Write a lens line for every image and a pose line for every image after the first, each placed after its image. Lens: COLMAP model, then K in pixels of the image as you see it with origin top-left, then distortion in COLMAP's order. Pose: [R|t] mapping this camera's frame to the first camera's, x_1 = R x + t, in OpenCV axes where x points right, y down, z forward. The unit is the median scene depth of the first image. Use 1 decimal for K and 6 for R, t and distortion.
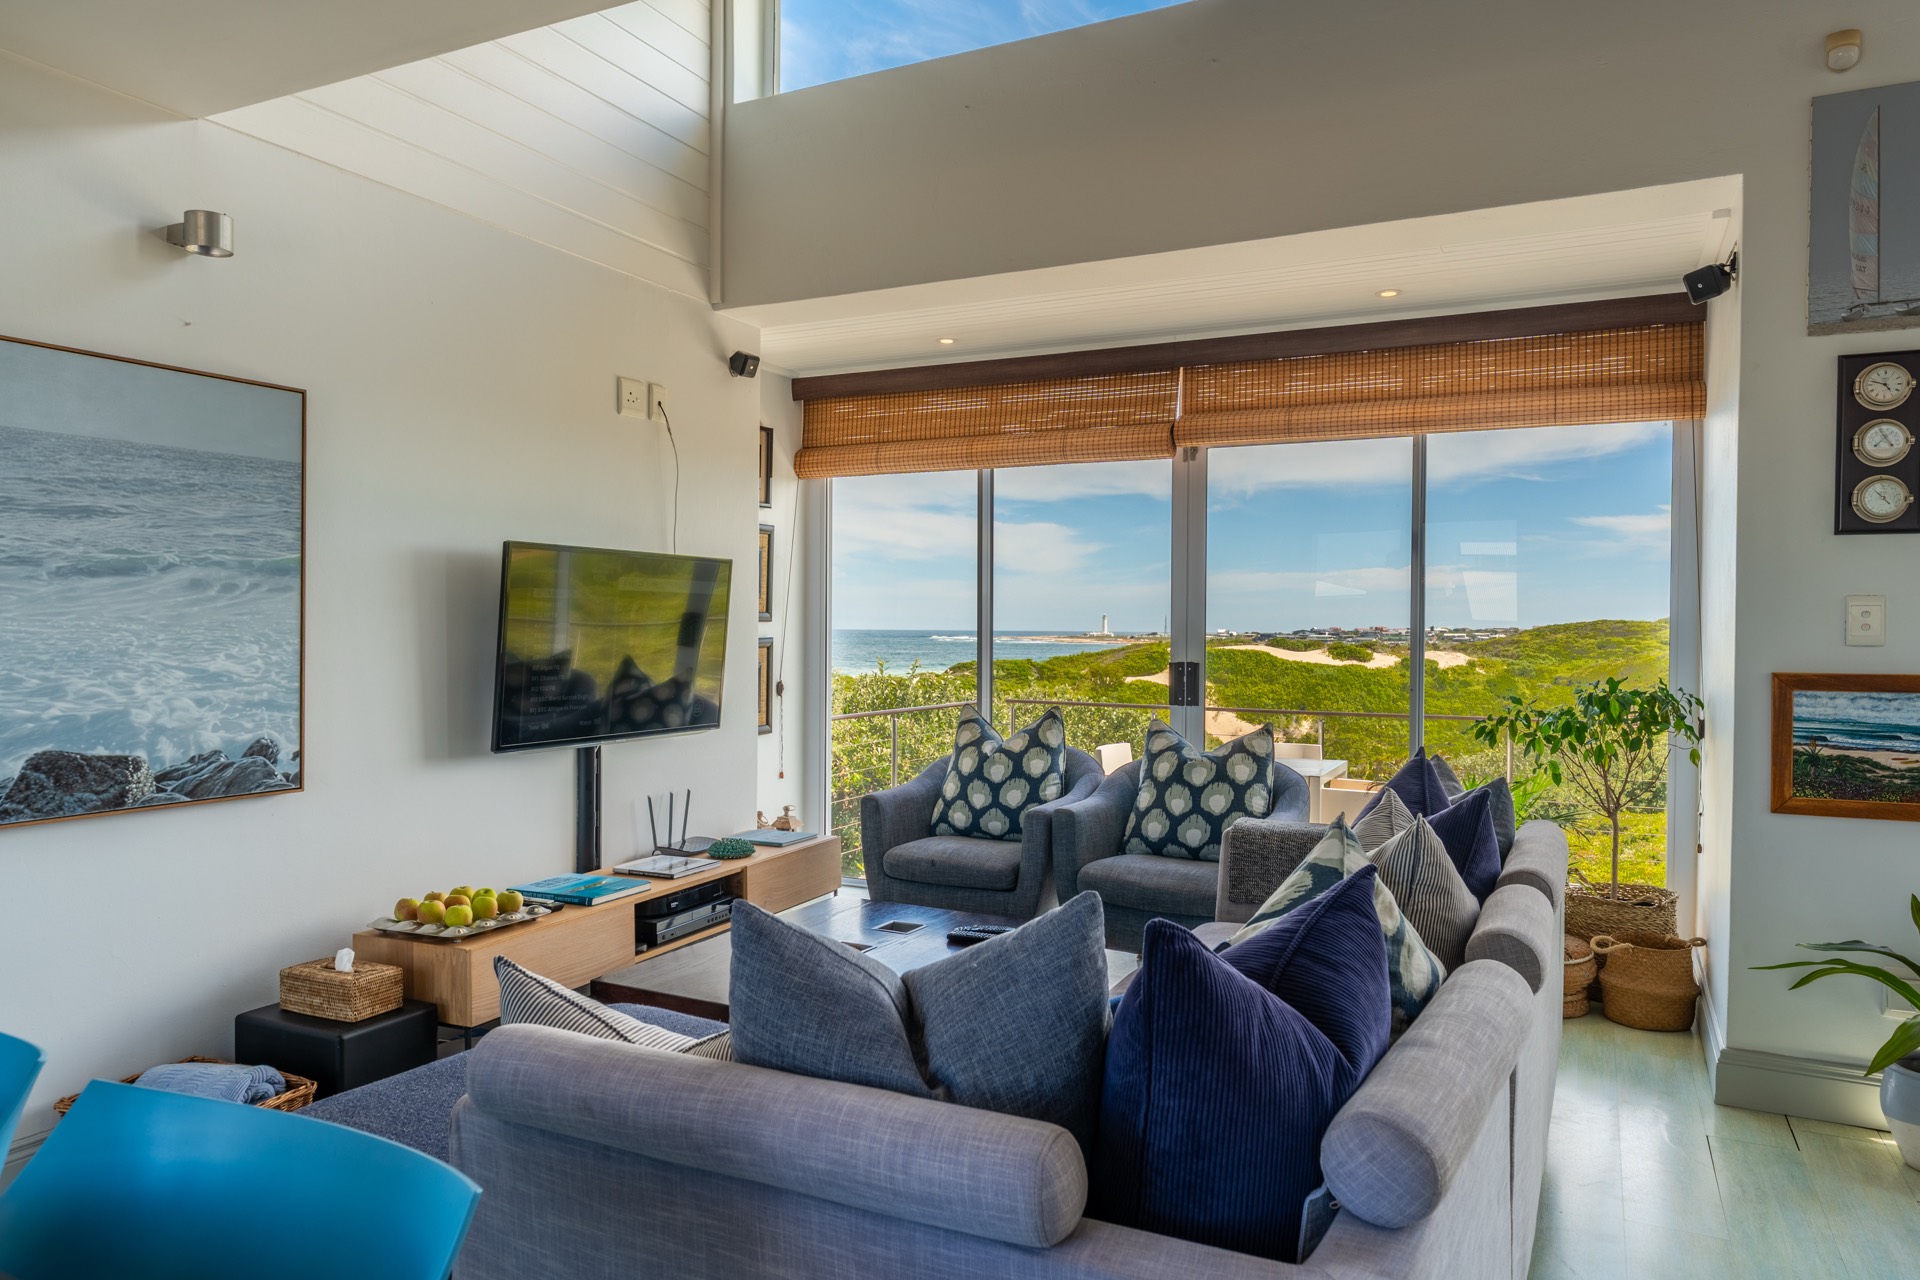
lens RADIAL K [[1265.7, 0, 946.8], [0, 1265.7, 637.7], [0, 0, 1]] dist [0.000972, 0.001485]
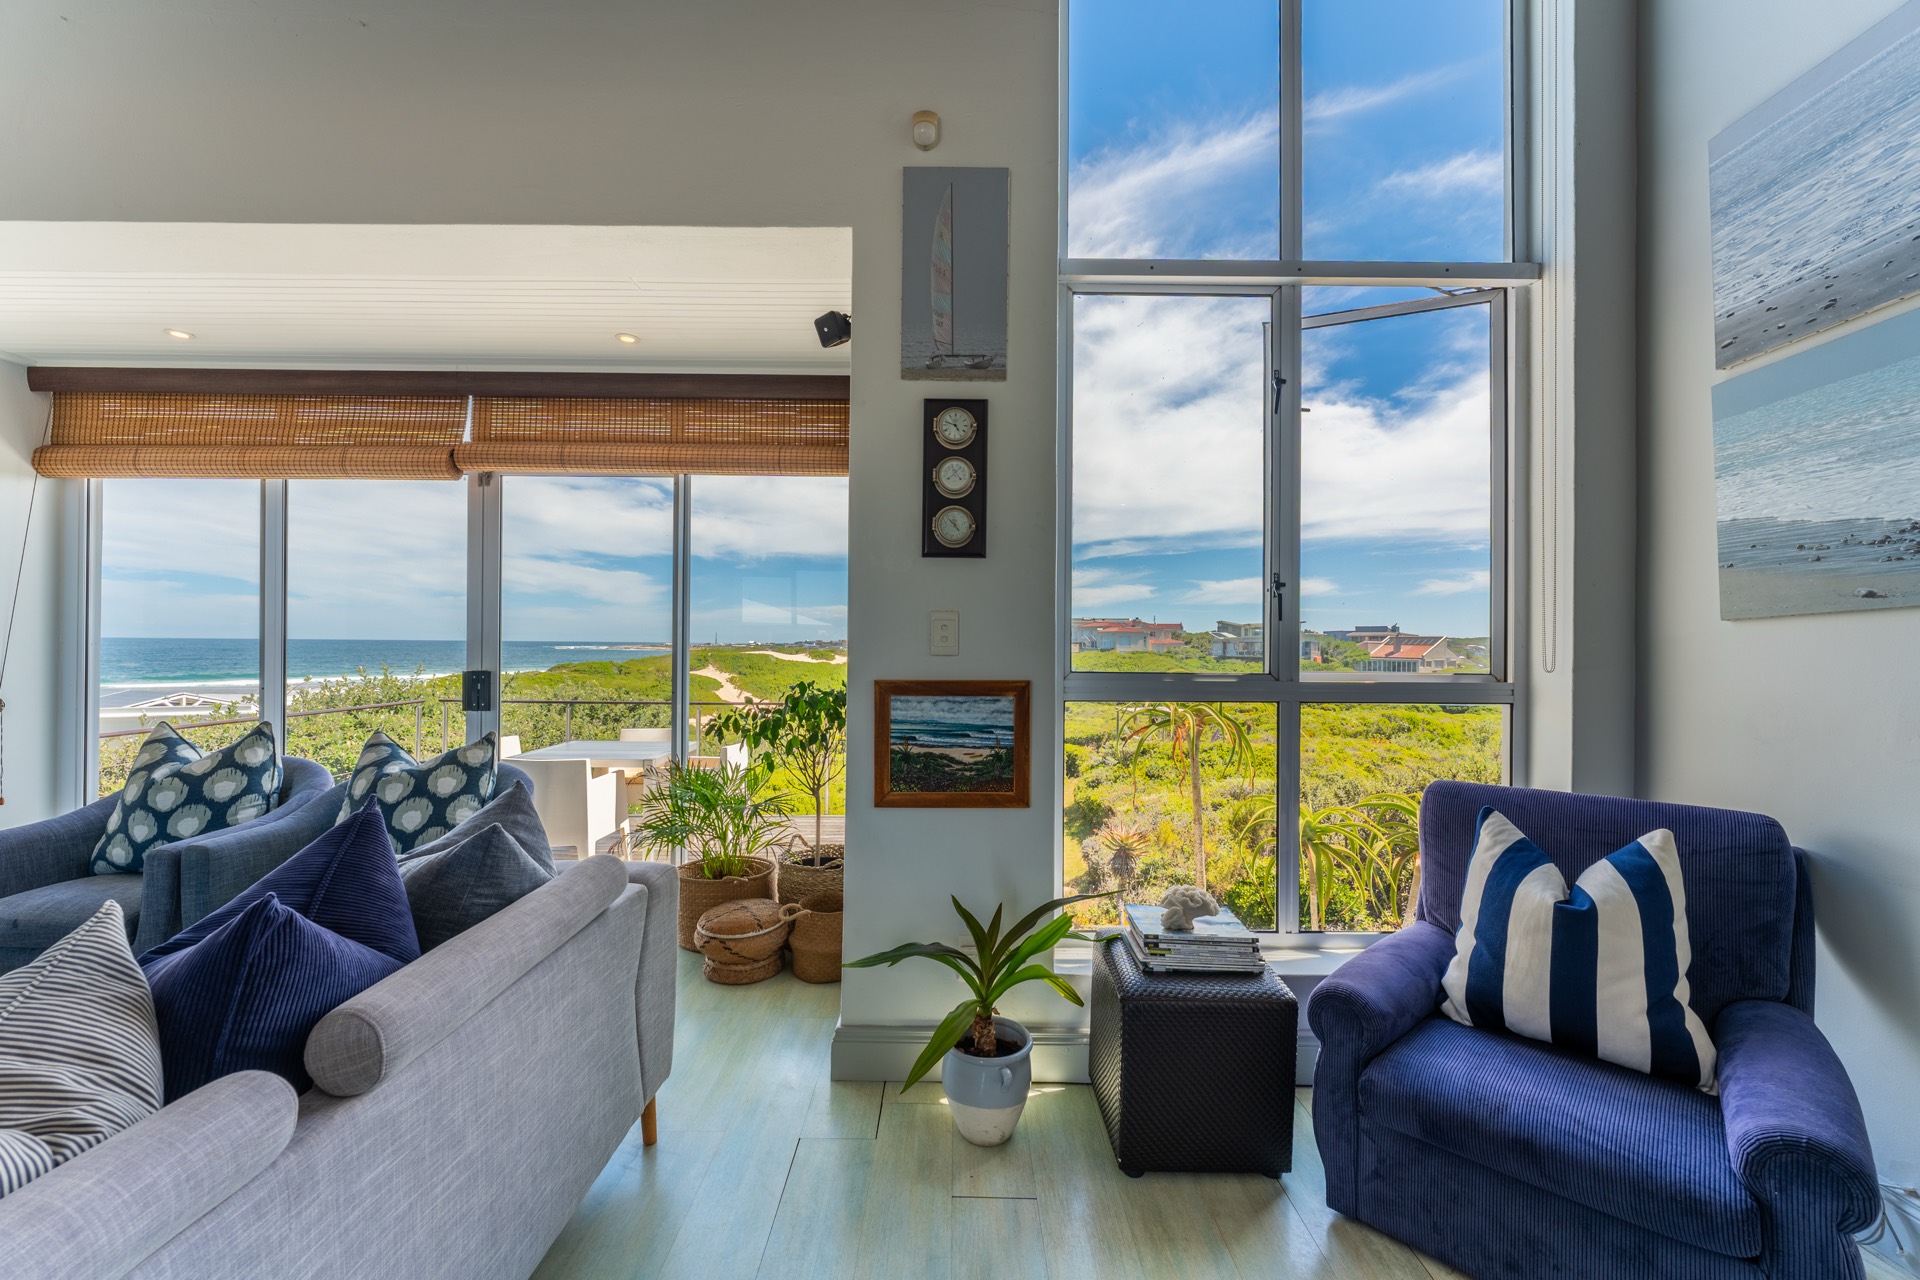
lens RADIAL K [[746.8, 0, 962.1], [0, 746.8, 639.5], [0, 0, 1]] dist [0.002656, -0.000206]
pose [[0.892021, 0.002759, 0.451986, 0.326469], [0.001352, 0.999961, -0.008772, -0.001485], [-0.451992, 0.008436, 0.891982, 0.295232]]
